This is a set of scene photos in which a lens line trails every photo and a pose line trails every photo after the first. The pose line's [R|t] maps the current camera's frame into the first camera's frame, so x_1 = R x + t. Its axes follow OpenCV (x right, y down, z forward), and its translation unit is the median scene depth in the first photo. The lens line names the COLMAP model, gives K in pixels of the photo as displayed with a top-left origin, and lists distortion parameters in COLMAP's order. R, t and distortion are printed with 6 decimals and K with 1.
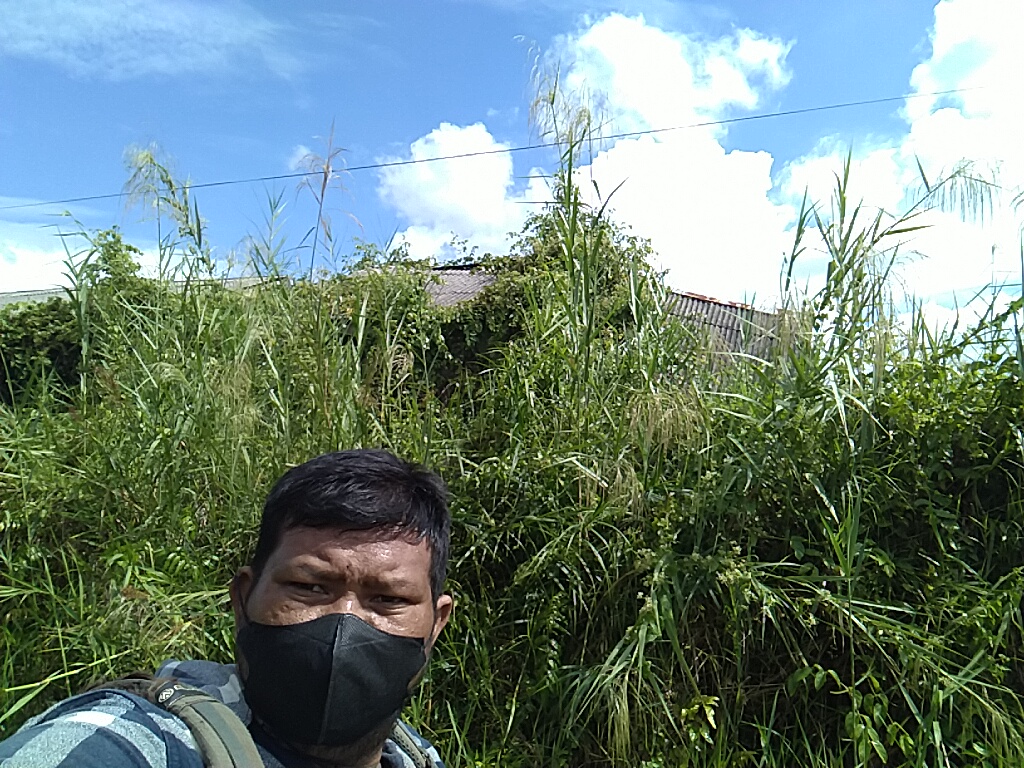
lens RADIAL K [[698.1, 0, 512.0], [0, 698.1, 384.0], [0, 0, 1]] dist [-0.000660, -0.006740]
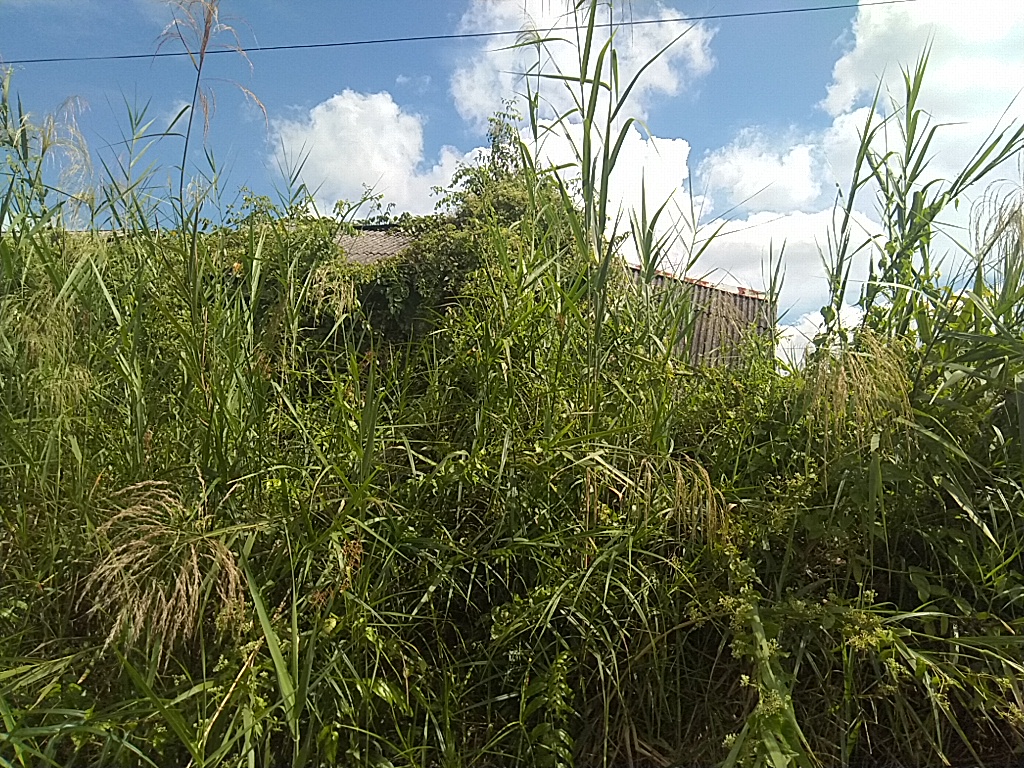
lens RADIAL K [[746.1, 0, 506.6], [0, 746.1, 387.7], [0, 0, 1]] dist [0.006975, 0.003387]
pose [[0.992115, 0.015743, 0.124340, -0.035951], [-0.017372, 0.999777, 0.012031, 0.016608], [-0.124123, -0.014096, 0.992167, 0.135408]]
